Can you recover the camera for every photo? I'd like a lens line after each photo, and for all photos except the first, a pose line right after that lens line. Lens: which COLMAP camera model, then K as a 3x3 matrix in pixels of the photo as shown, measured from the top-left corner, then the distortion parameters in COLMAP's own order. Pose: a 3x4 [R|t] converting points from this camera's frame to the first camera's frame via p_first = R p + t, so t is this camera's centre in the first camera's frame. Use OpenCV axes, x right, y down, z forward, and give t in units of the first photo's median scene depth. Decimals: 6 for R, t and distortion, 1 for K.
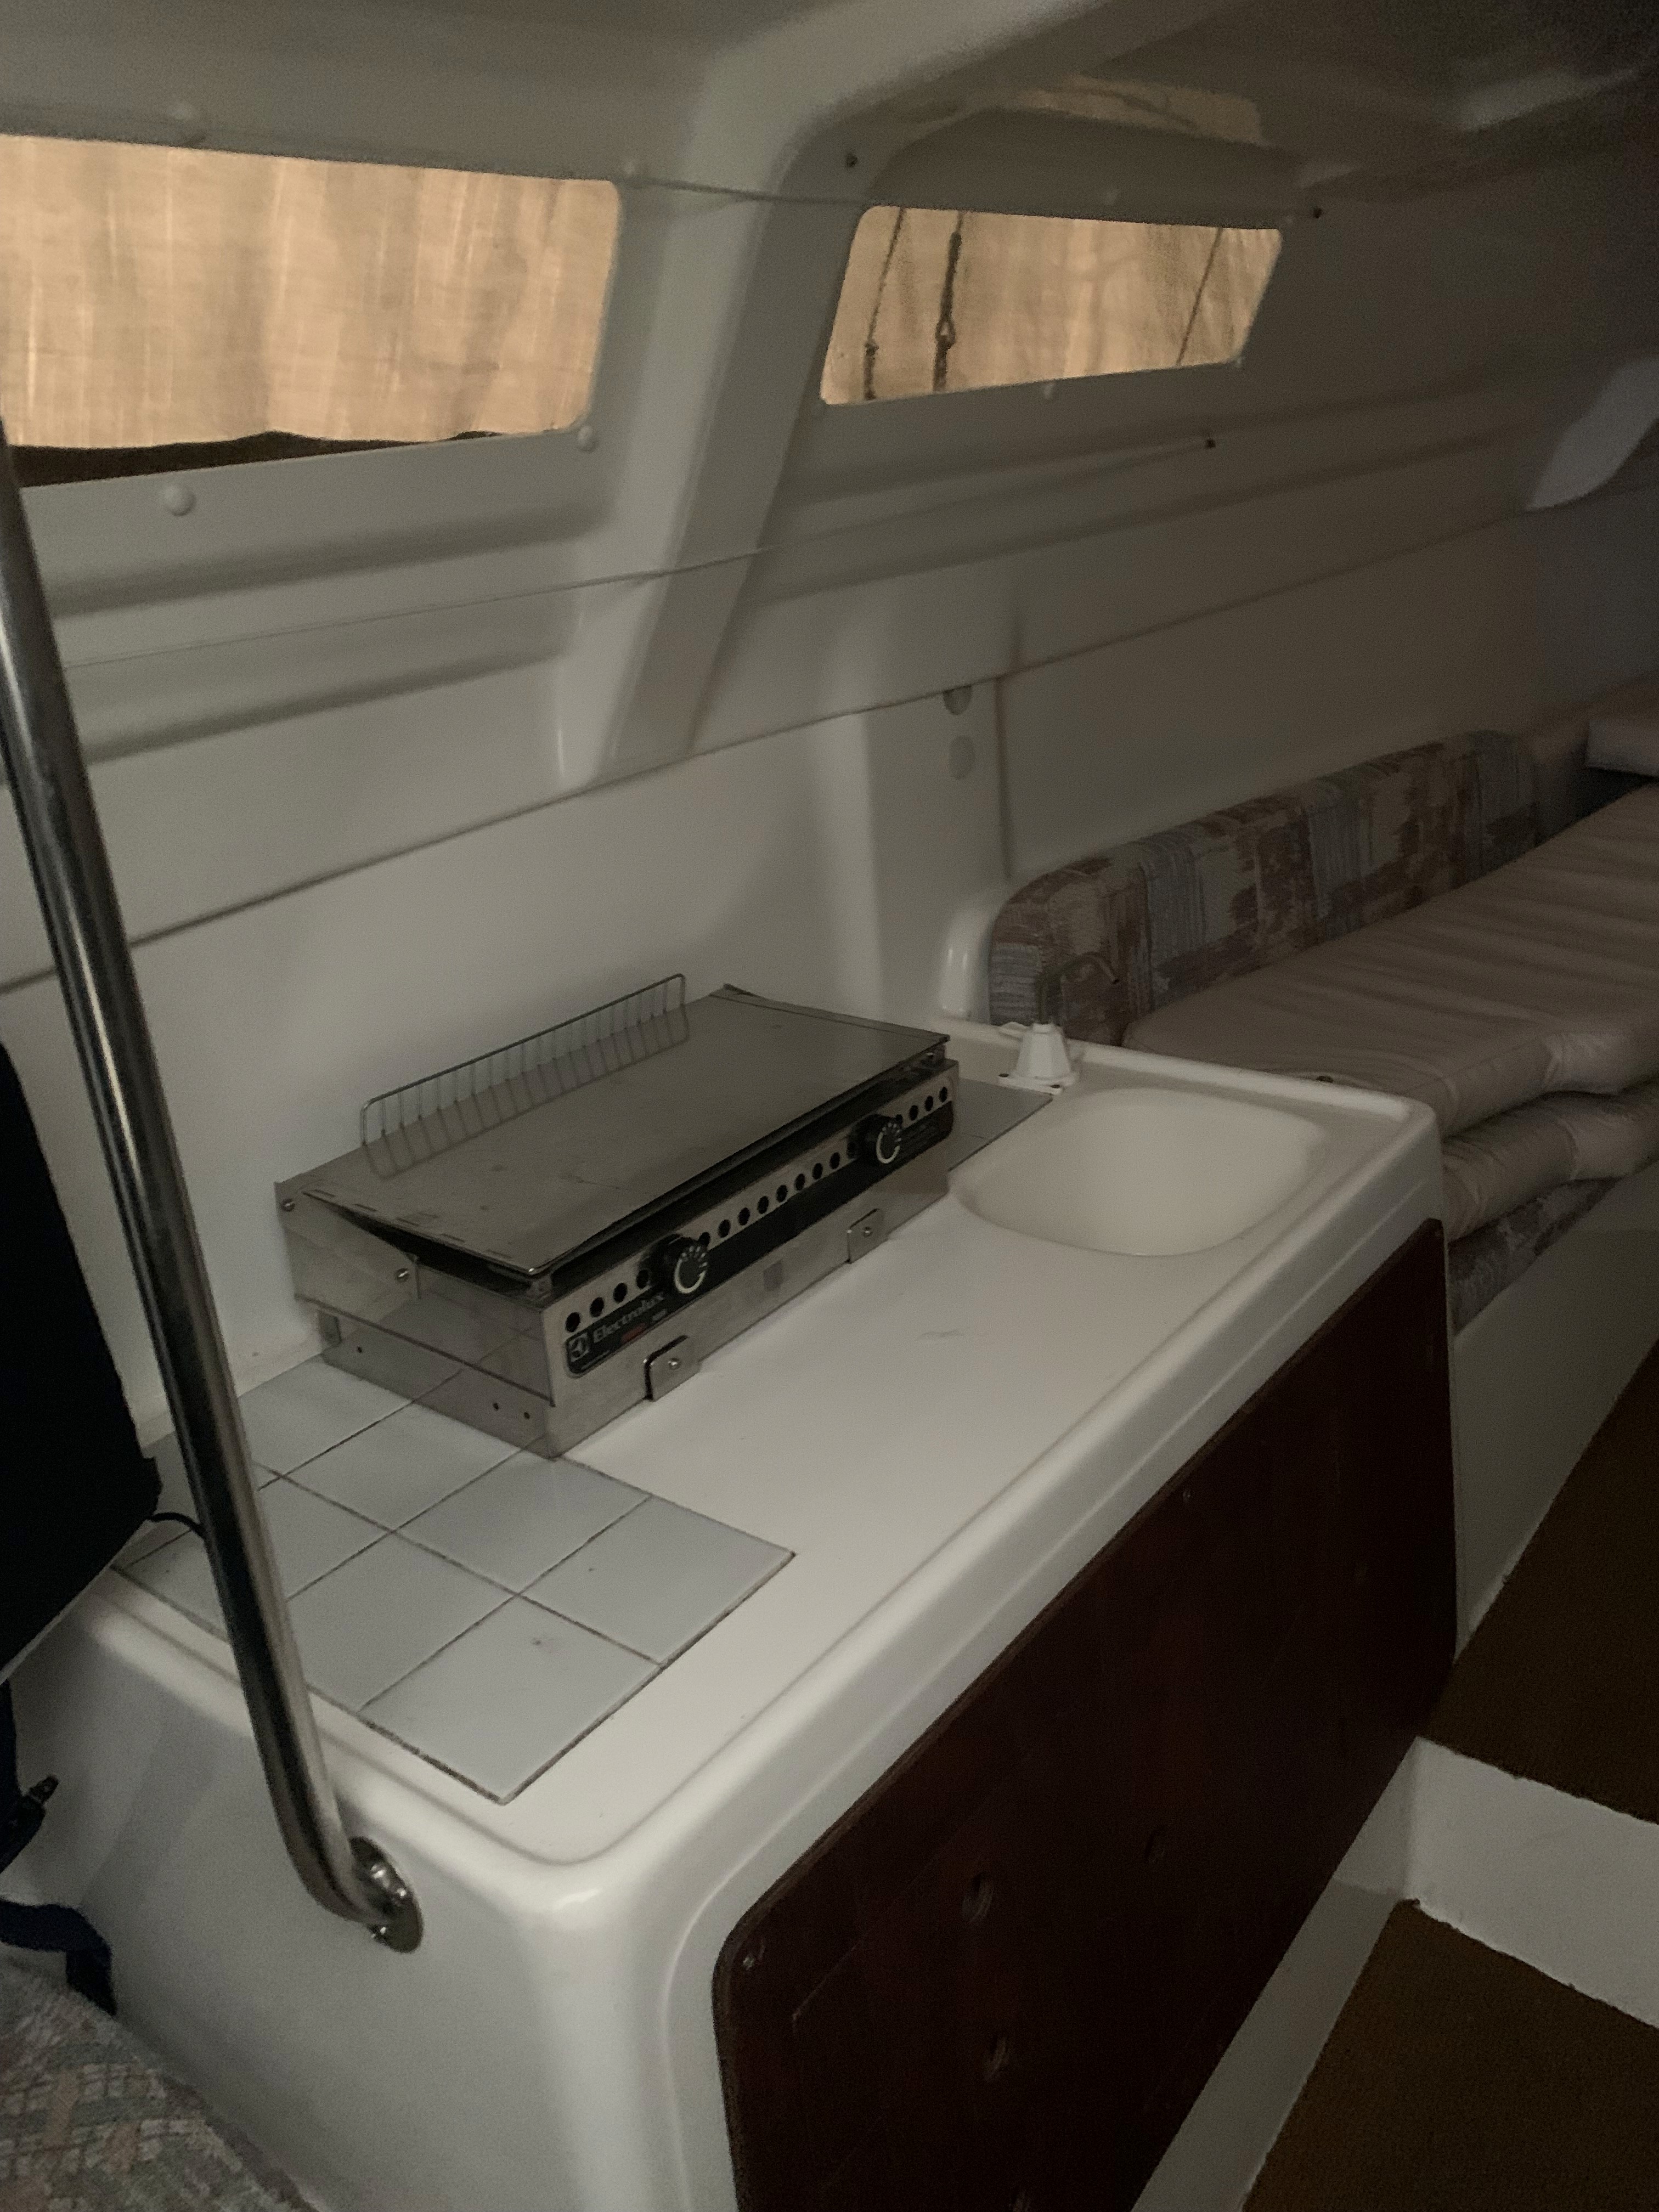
lens RADIAL K [[1660.2, 0, 786.7], [0, 1660.2, 1111.9], [0, 0, 1]] dist [-0.002847, -0.002588]
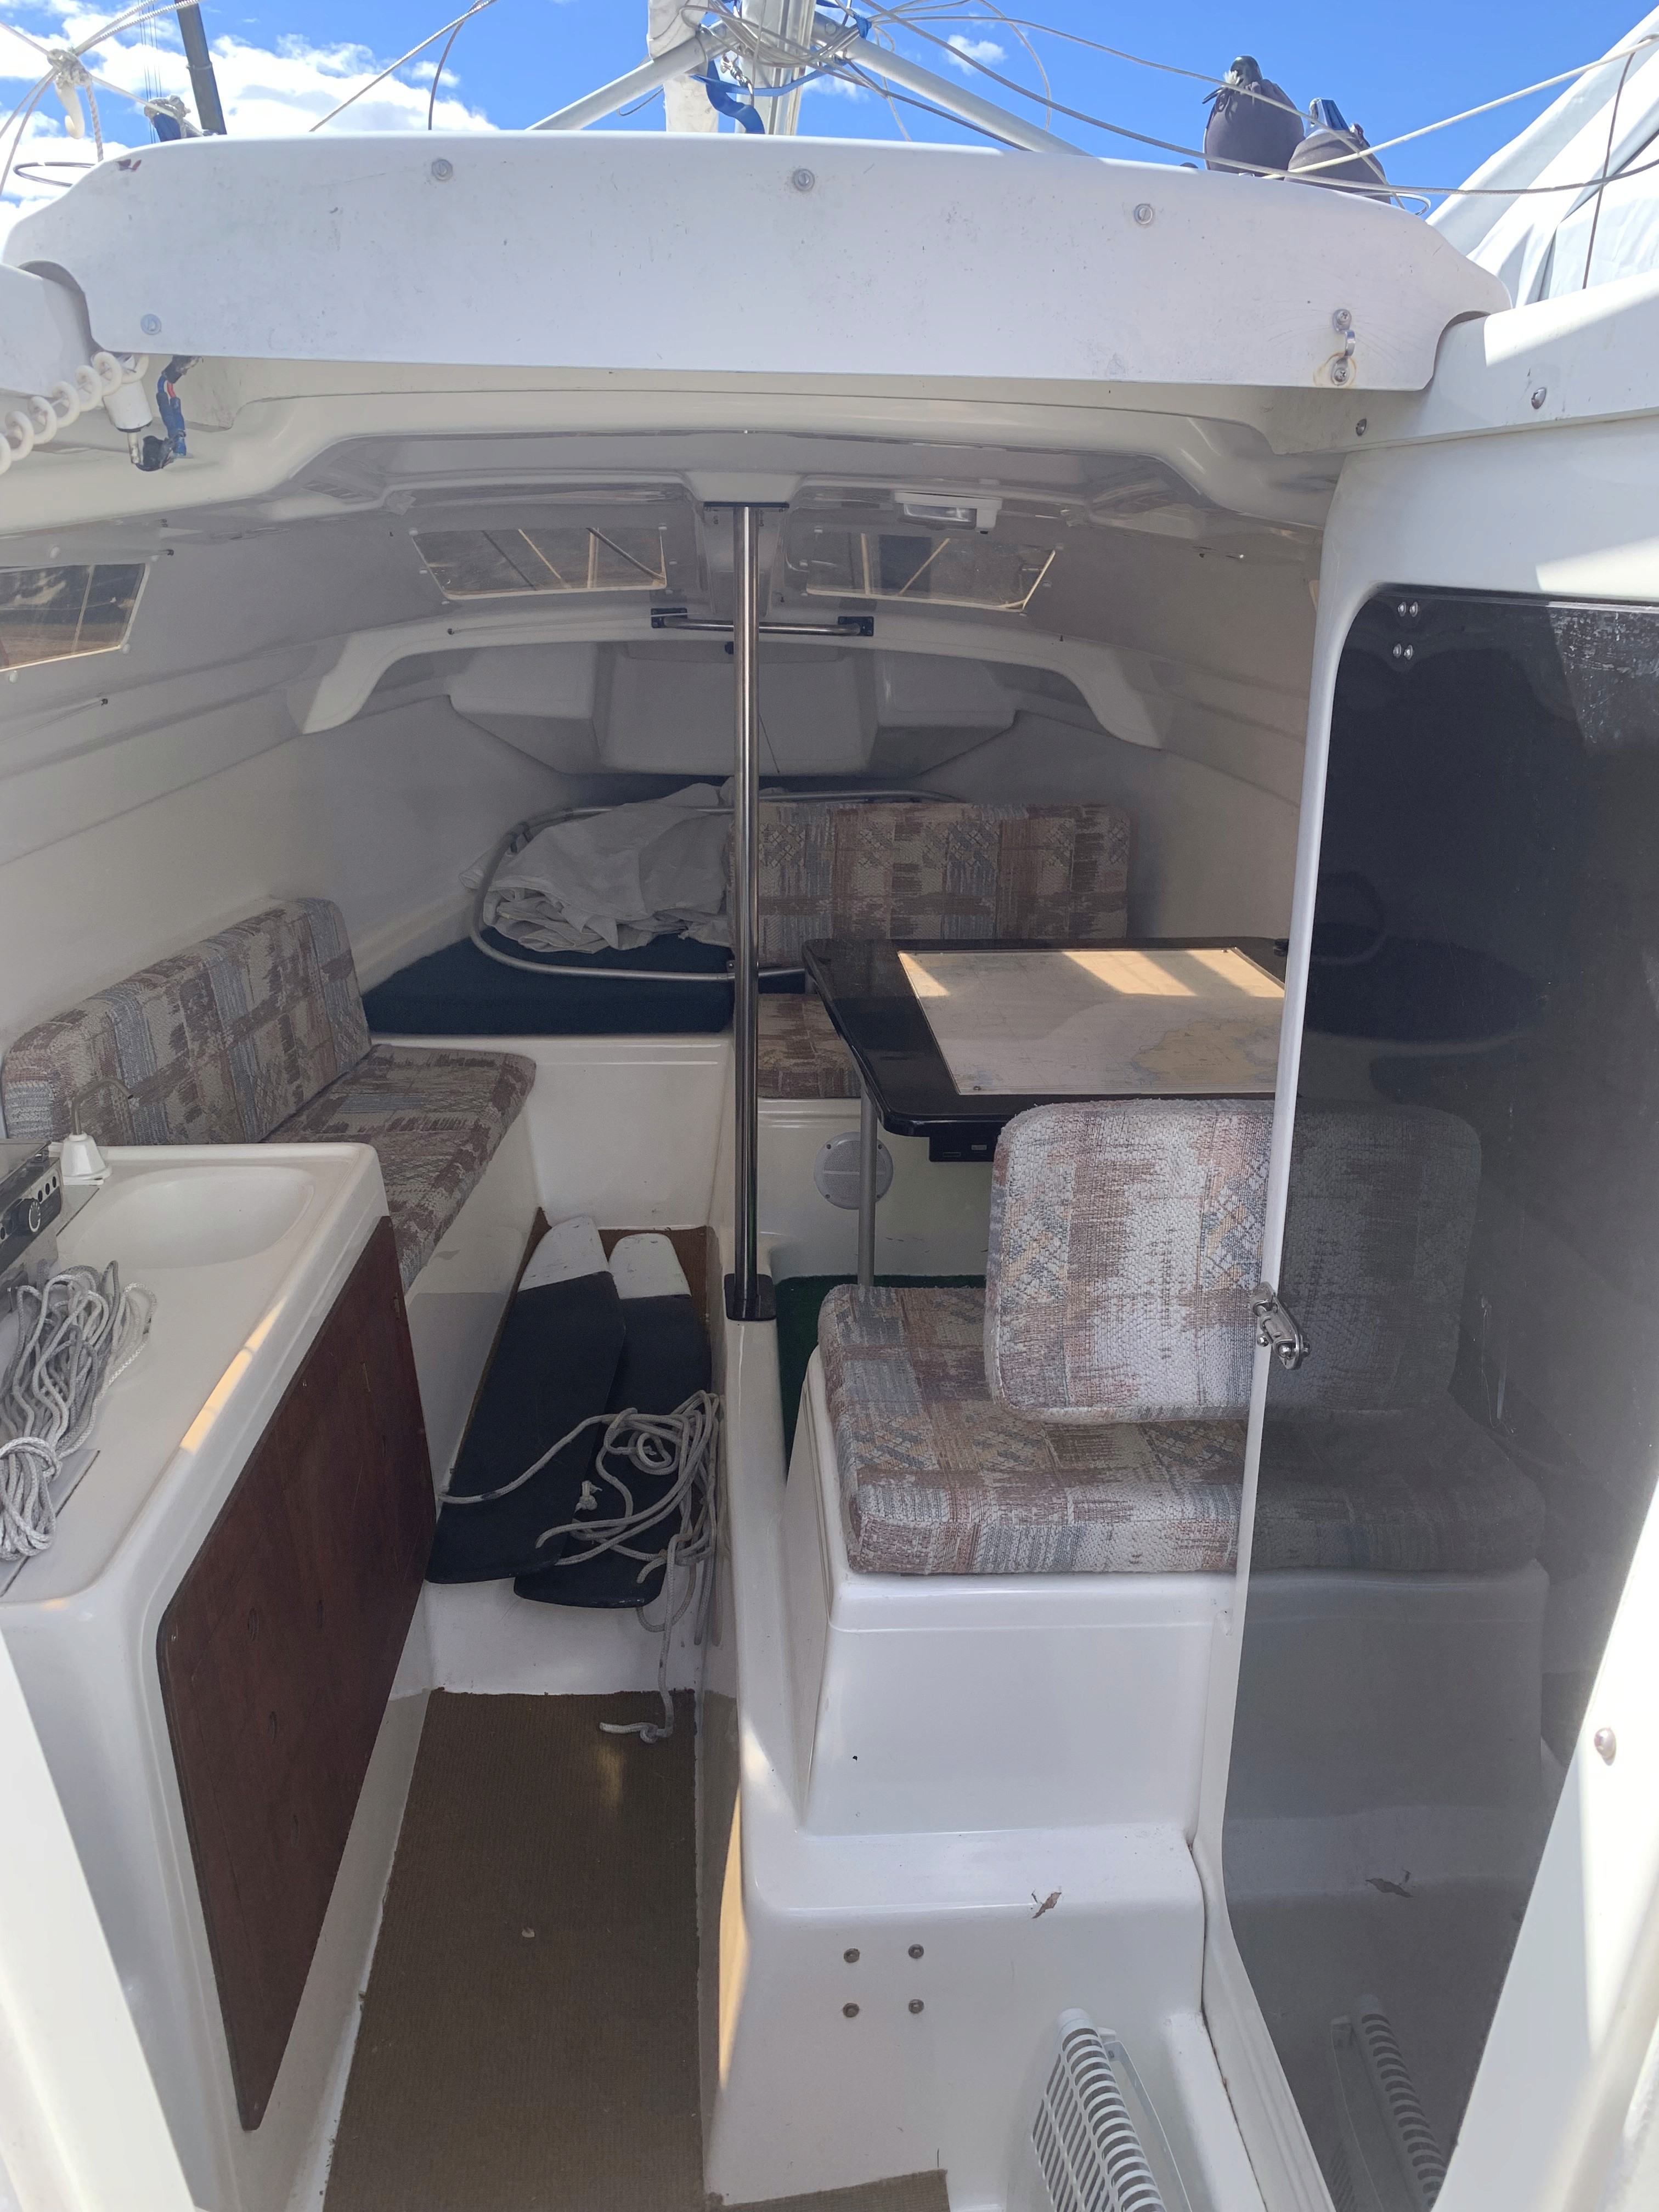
lens RADIAL K [[1660.2, 0, 786.7], [0, 1660.2, 1111.9], [0, 0, 1]] dist [-0.002847, -0.002588]
pose [[0.749610, -0.121302, 0.650670, -0.229772], [0.177746, 0.983845, -0.021360, 0.047119], [-0.637567, 0.131665, 0.759060, -0.304080]]
